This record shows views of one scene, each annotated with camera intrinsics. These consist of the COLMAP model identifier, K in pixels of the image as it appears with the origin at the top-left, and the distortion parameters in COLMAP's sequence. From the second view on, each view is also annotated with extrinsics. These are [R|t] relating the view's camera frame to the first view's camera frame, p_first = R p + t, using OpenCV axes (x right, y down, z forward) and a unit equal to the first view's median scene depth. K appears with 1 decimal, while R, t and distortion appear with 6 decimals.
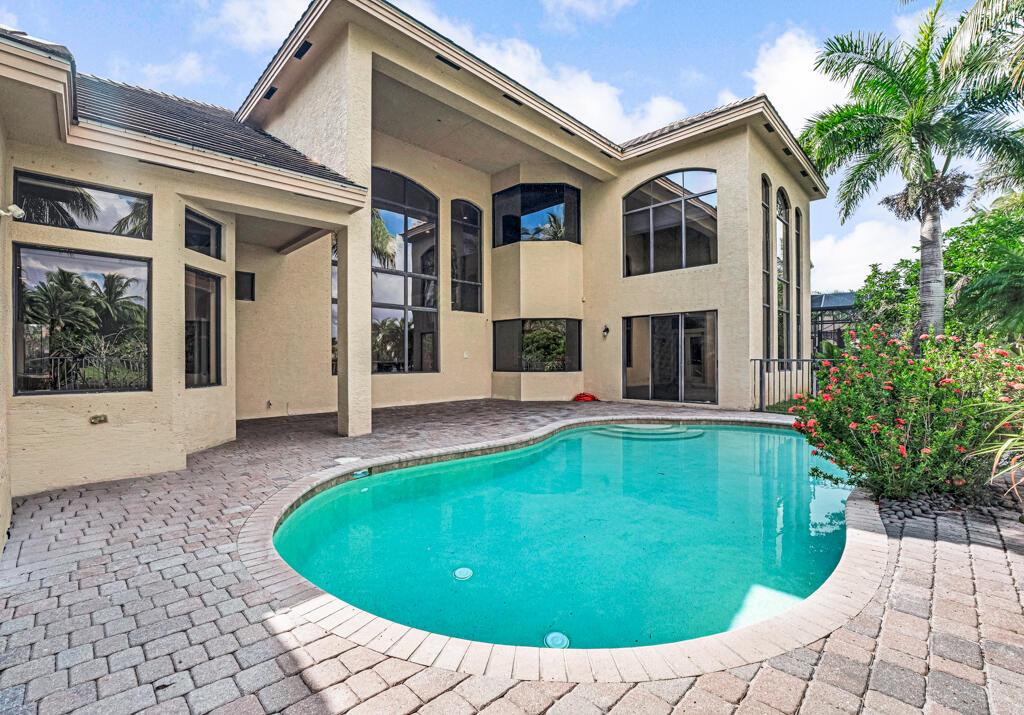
lens RADIAL K [[450.5, 0, 481.5], [0, 450.5, 357.1], [0, 0, 1]] dist [-0.001976, -0.000235]
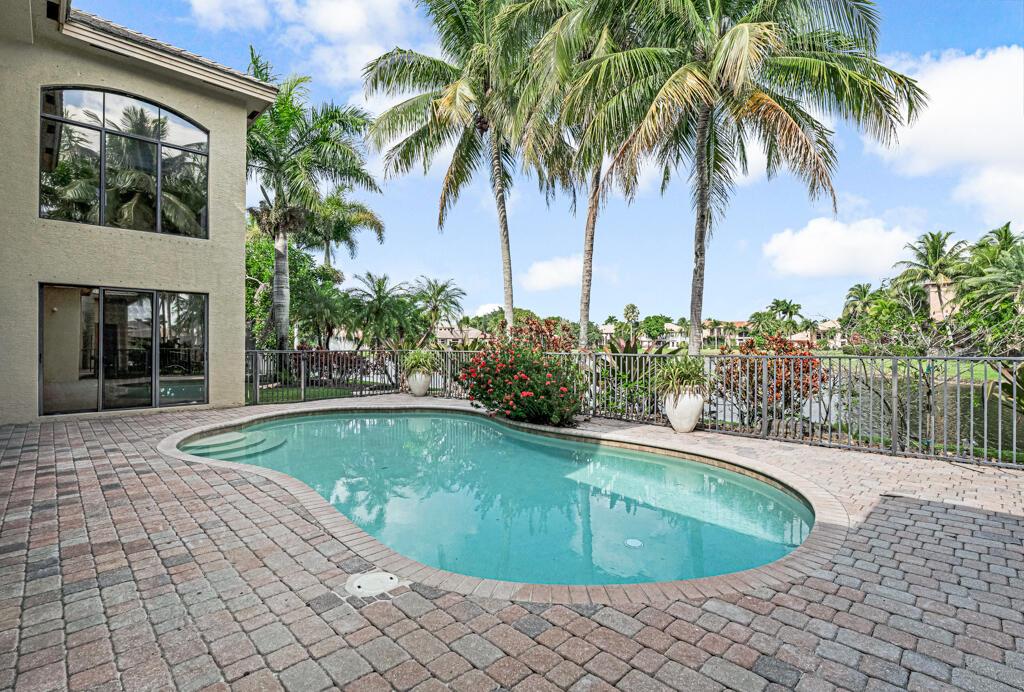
lens RADIAL K [[479.8, 0, 512.0], [0, 479.8, 346.0], [0, 0, 1]] dist [-0.017393, 0.000029]
pose [[-0.043968, 0.002111, 0.999031, -1.010137], [-0.002775, 0.999994, -0.002235, -0.011927], [-0.999029, -0.002870, -0.043962, 1.138994]]
